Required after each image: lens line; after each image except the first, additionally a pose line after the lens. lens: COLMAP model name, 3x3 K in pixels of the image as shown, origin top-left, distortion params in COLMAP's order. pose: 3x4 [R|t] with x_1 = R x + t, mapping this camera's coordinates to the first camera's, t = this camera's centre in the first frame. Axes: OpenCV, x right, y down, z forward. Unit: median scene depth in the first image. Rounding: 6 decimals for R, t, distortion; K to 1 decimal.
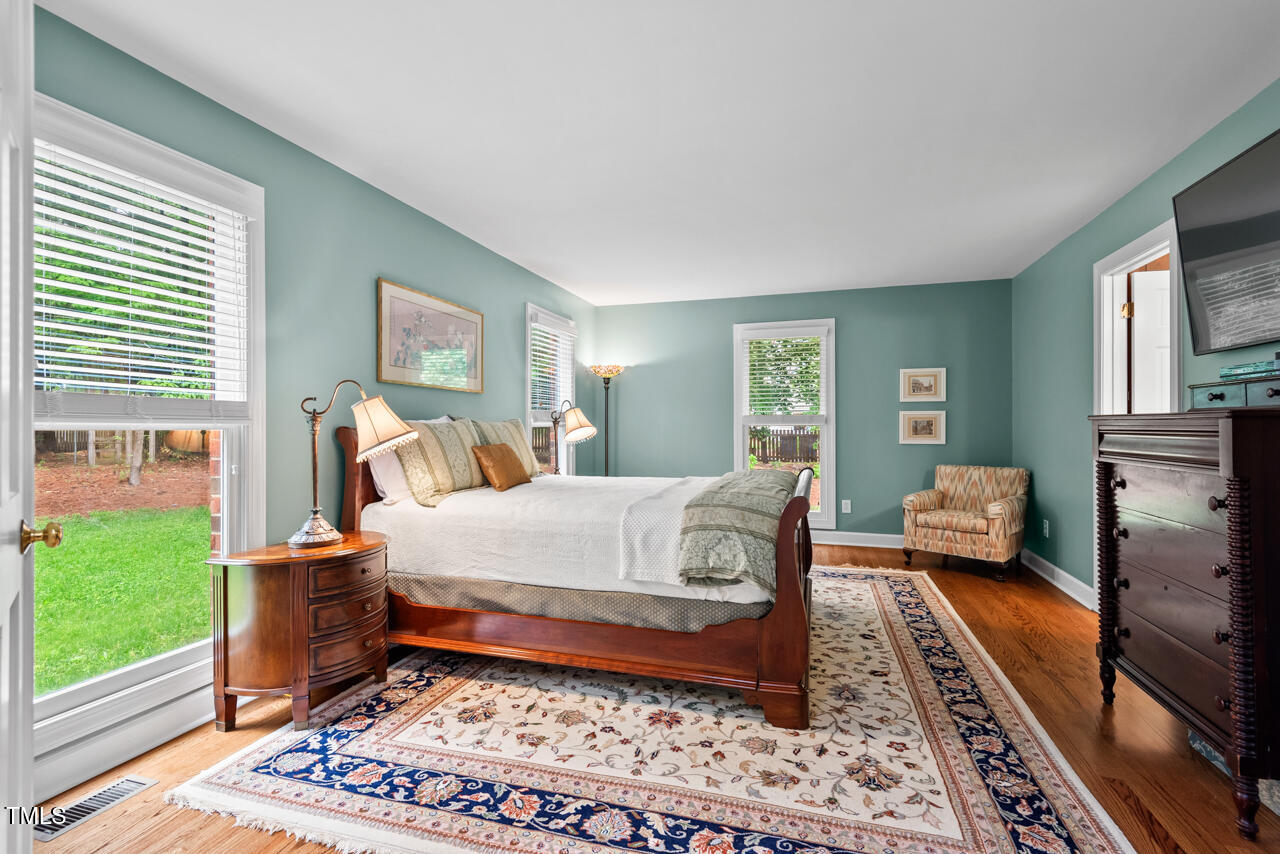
lens RADIAL K [[587.0, 0, 643.8], [0, 587.0, 427.1], [0, 0, 1]] dist [0.017635, -0.010877]
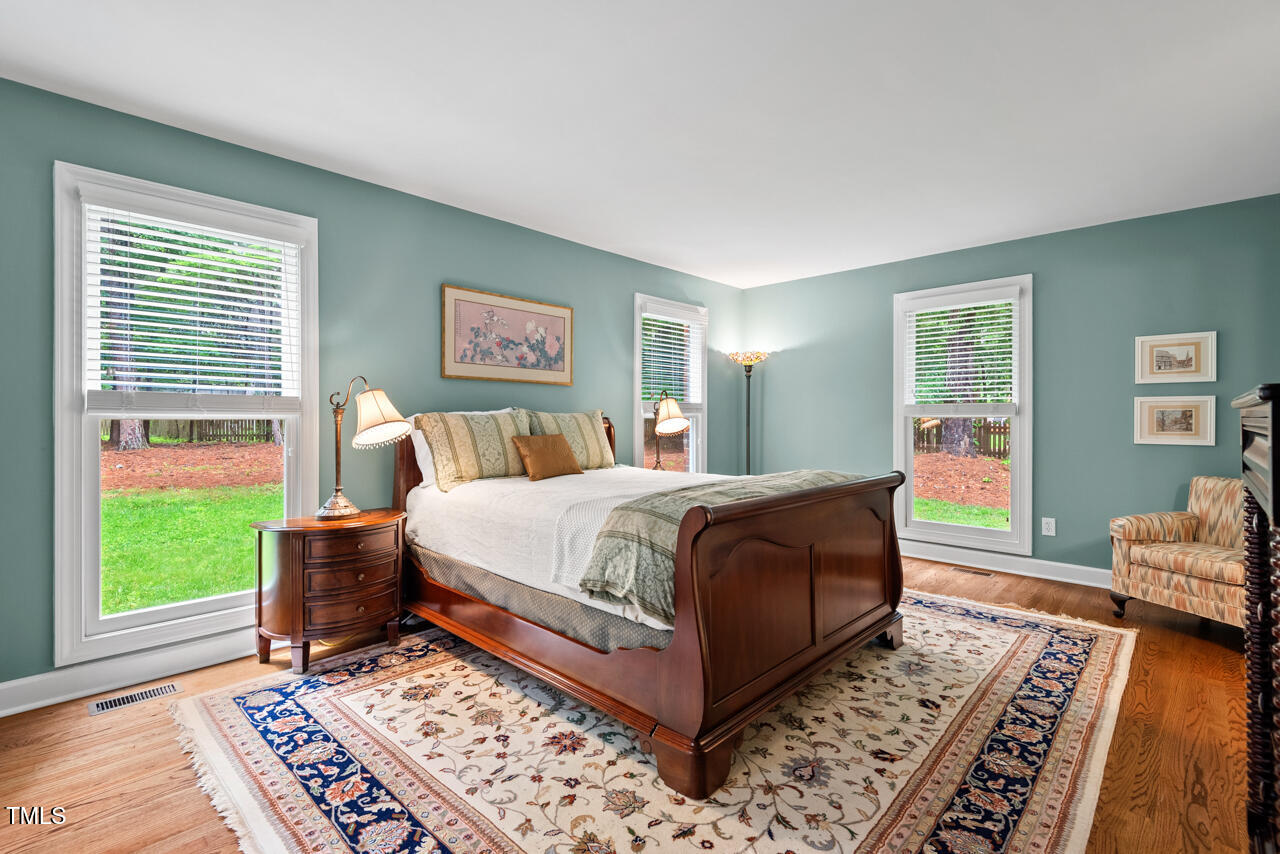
lens RADIAL K [[587.0, 0, 639.2], [0, 587.0, 418.9], [0, 0, 1]] dist [0.017635, -0.010877]
pose [[0.891545, 0.003211, -0.452920, 0.454266], [-0.002913, 0.999995, 0.001355, -0.000727], [0.452922, 0.000111, 0.891550, 0.207144]]
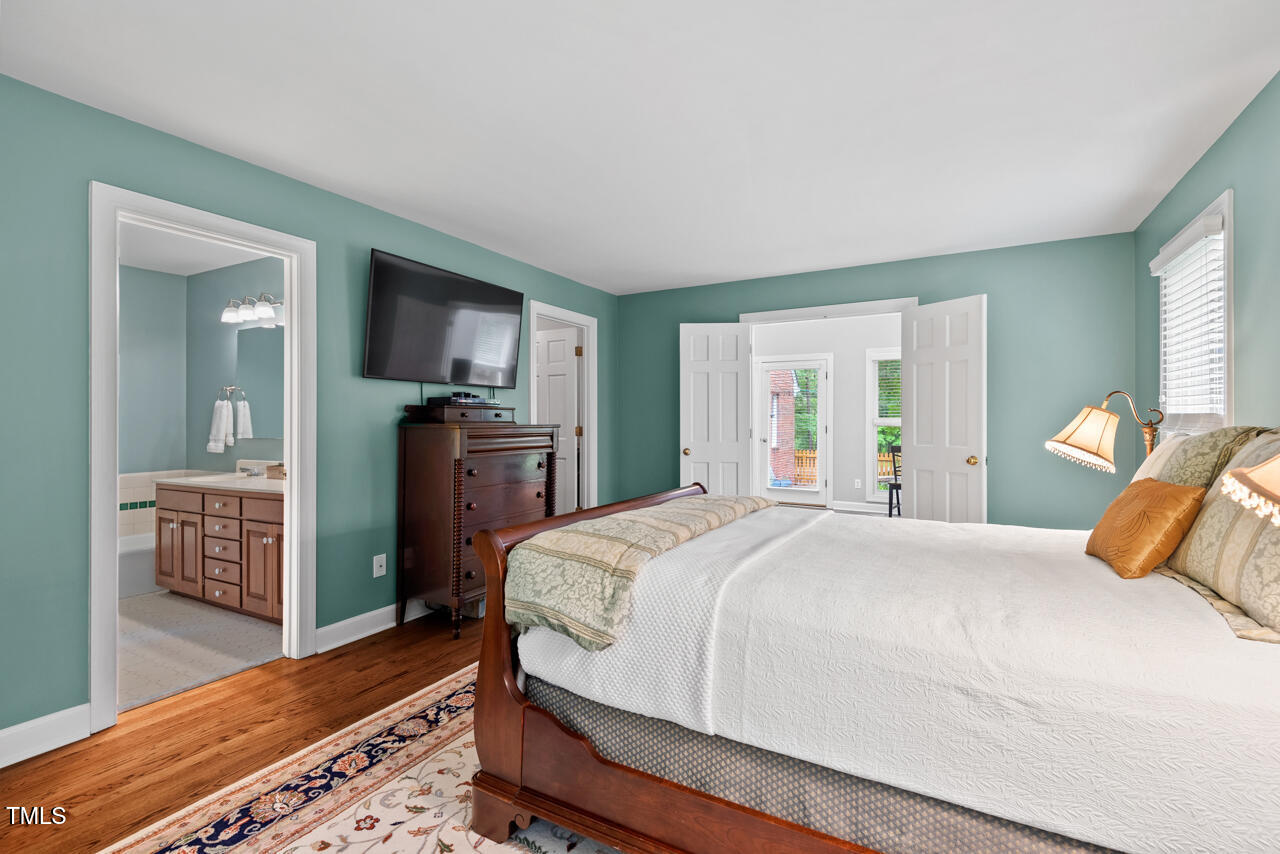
lens RADIAL K [[587.0, 0, 648.3], [0, 587.0, 422.9], [0, 0, 1]] dist [0.017635, -0.010877]
pose [[-0.979612, 0.000558, 0.200898, 0.080131], [0.001037, 0.999997, 0.002281, -0.025932], [-0.200896, 0.002443, -0.979610, 1.983223]]
